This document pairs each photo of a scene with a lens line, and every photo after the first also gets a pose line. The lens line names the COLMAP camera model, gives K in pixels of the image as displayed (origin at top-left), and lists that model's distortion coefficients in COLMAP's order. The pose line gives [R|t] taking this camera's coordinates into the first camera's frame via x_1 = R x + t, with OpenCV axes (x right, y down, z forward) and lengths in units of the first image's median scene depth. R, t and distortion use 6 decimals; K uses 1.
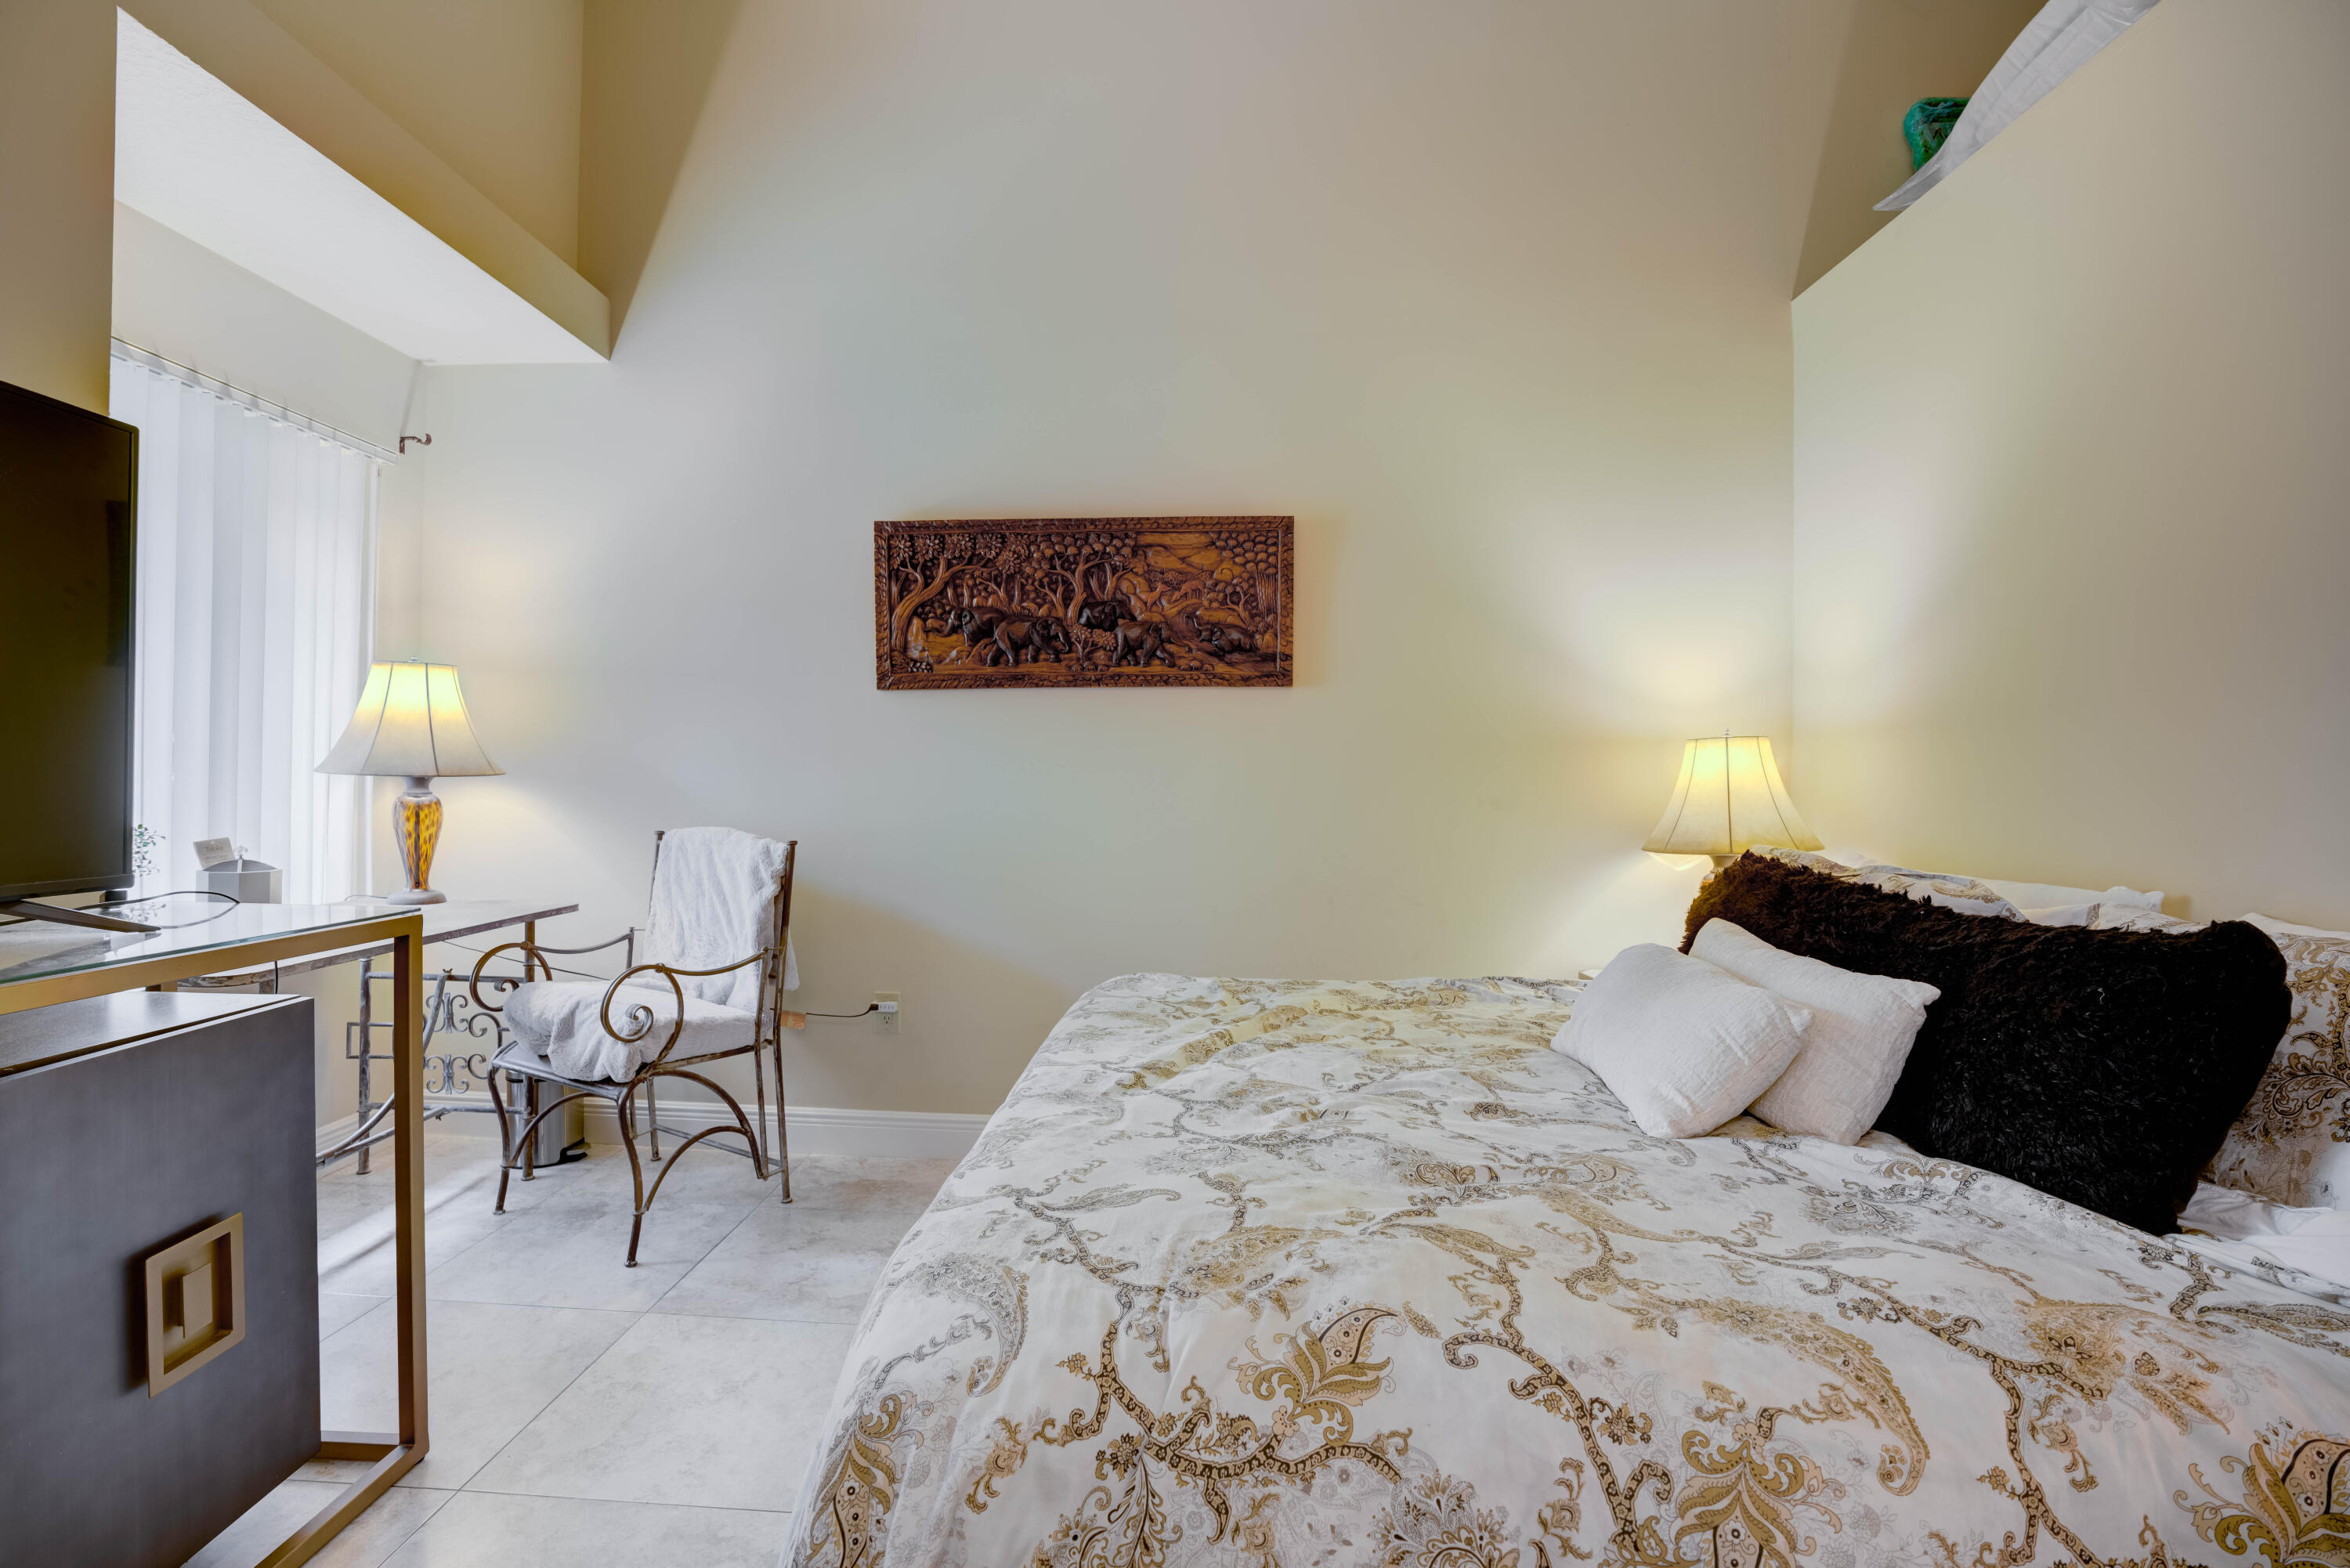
lens RADIAL K [[1066.2, 0, 1172.0], [0, 1066.2, 792.6], [0, 0, 1]] dist [-0.067868, 0.025484]
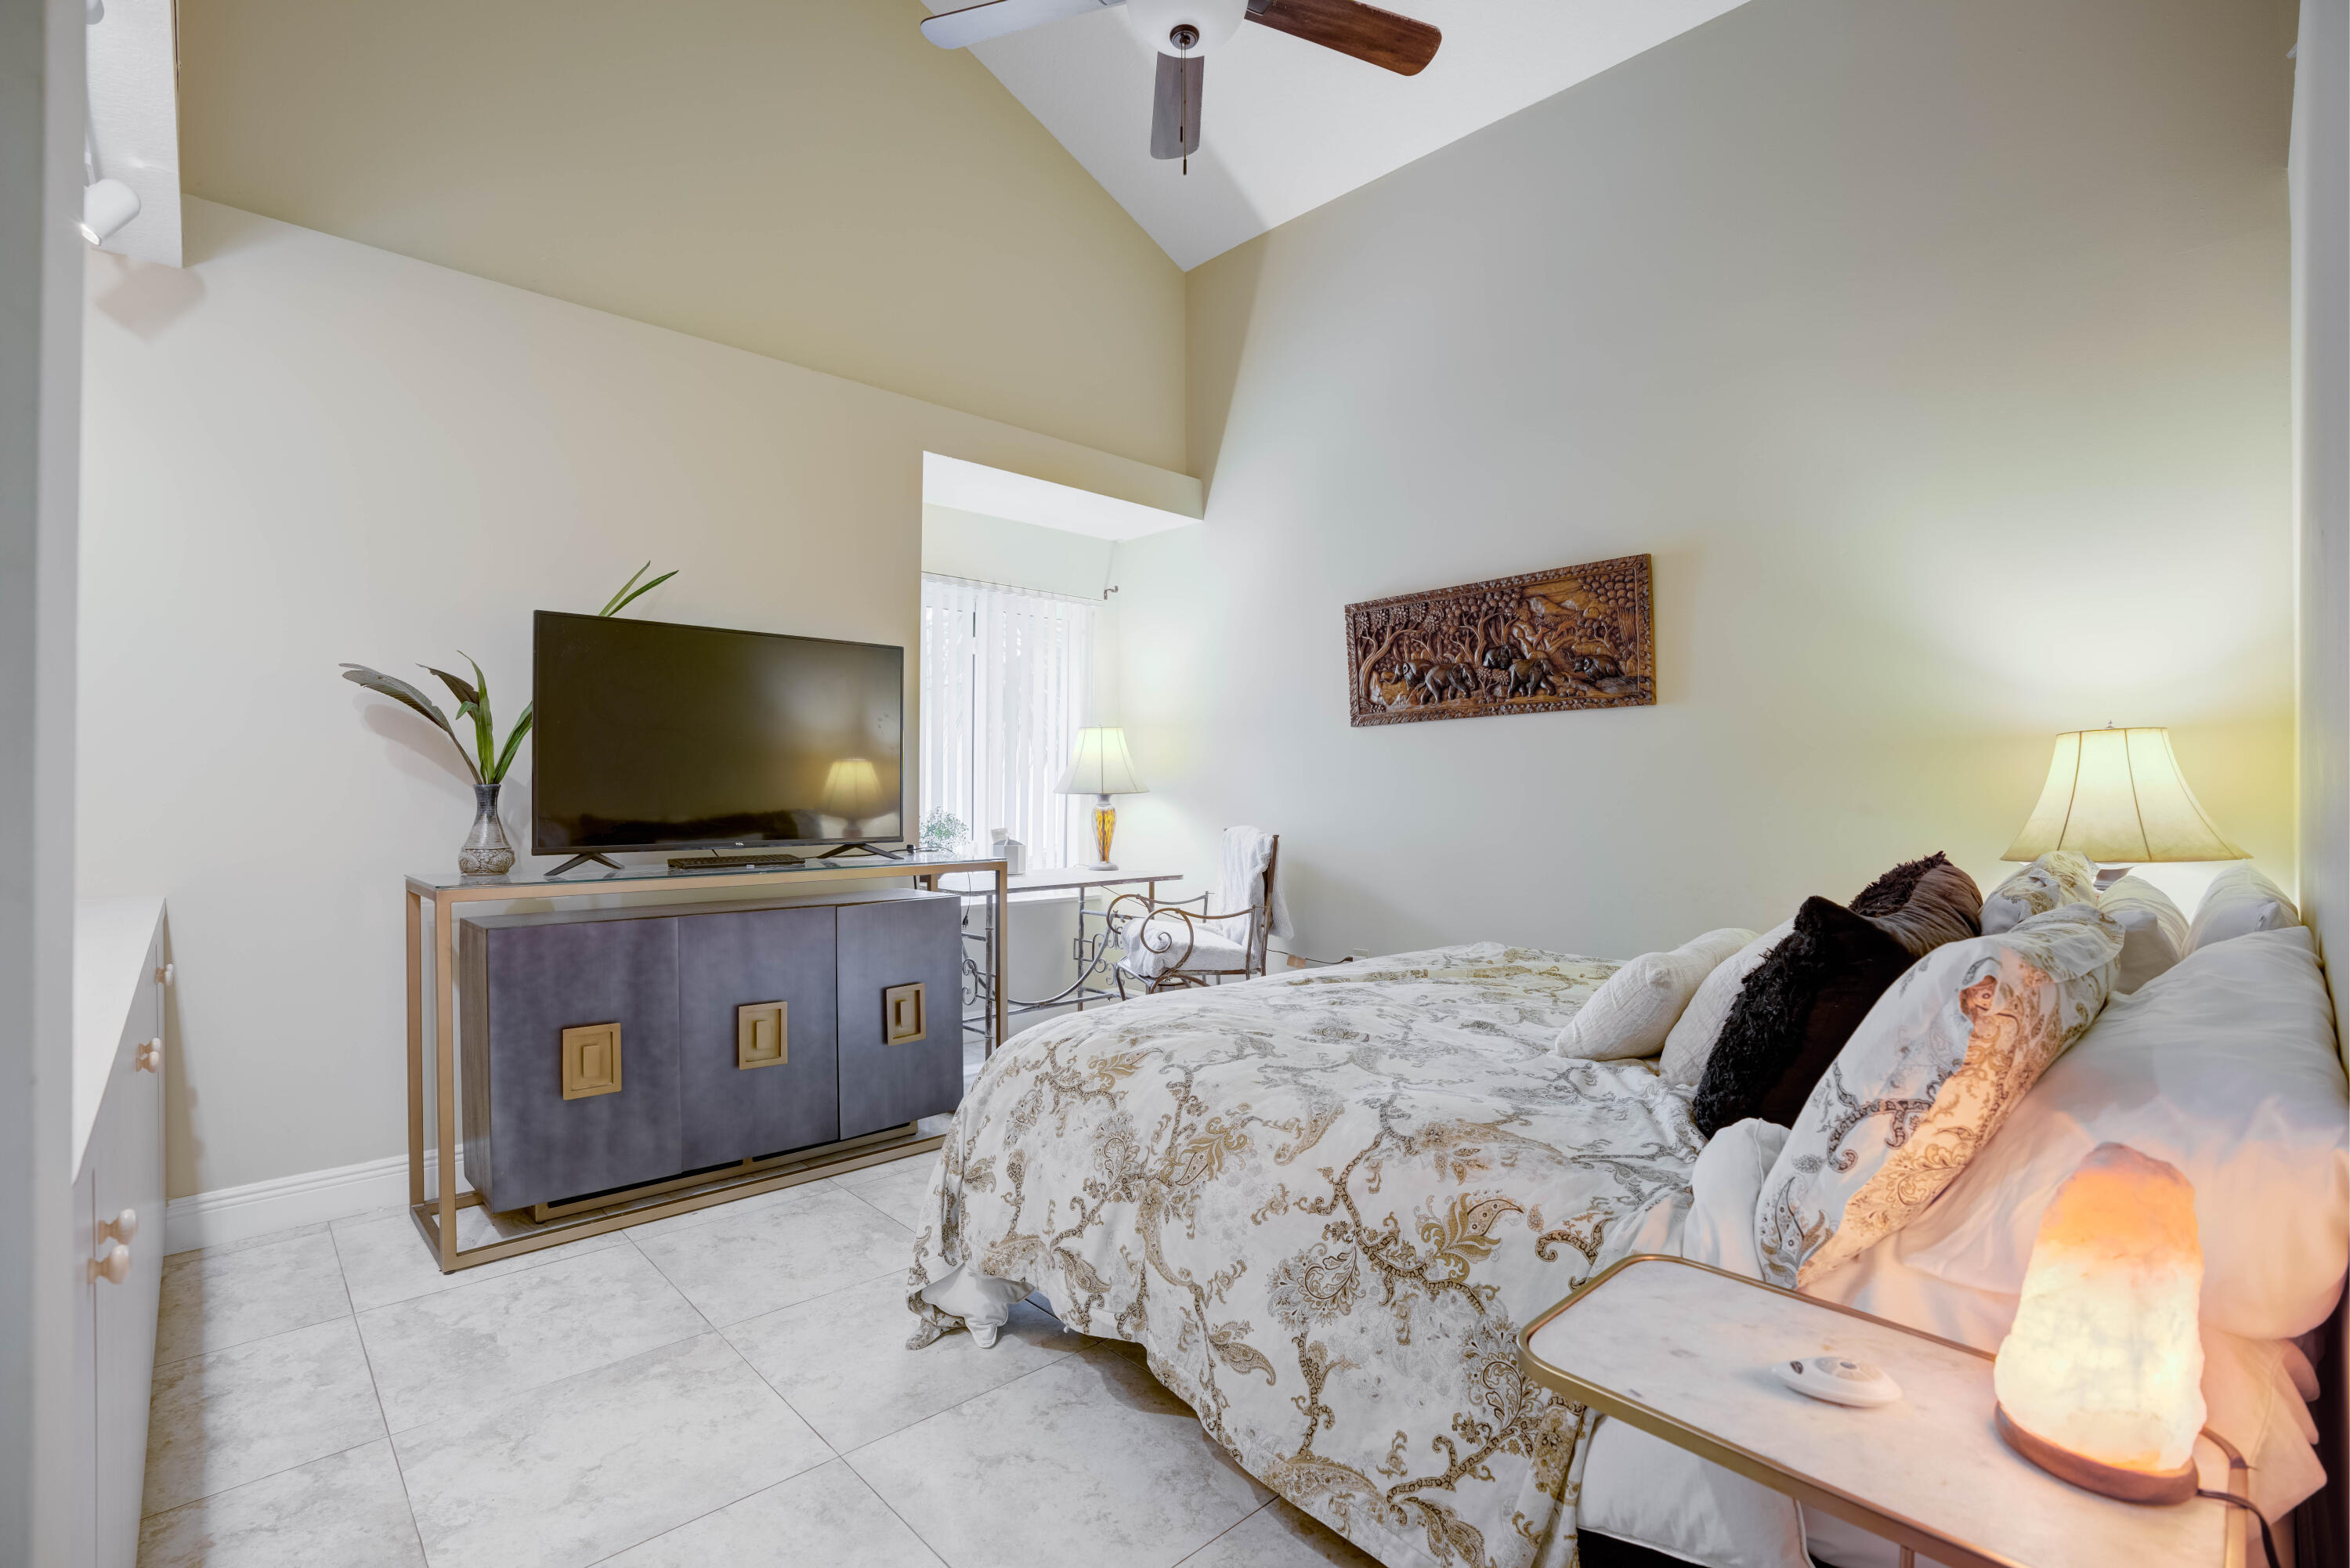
lens RADIAL K [[1066.2, 0, 1172.0], [0, 1066.2, 792.6], [0, 0, 1]] dist [-0.067868, 0.025484]
pose [[0.711607, -0.012906, -0.702459, 0.529801], [0.000938, 0.999848, -0.017419, 0.011434], [0.702577, 0.011736, 0.711511, -0.141184]]
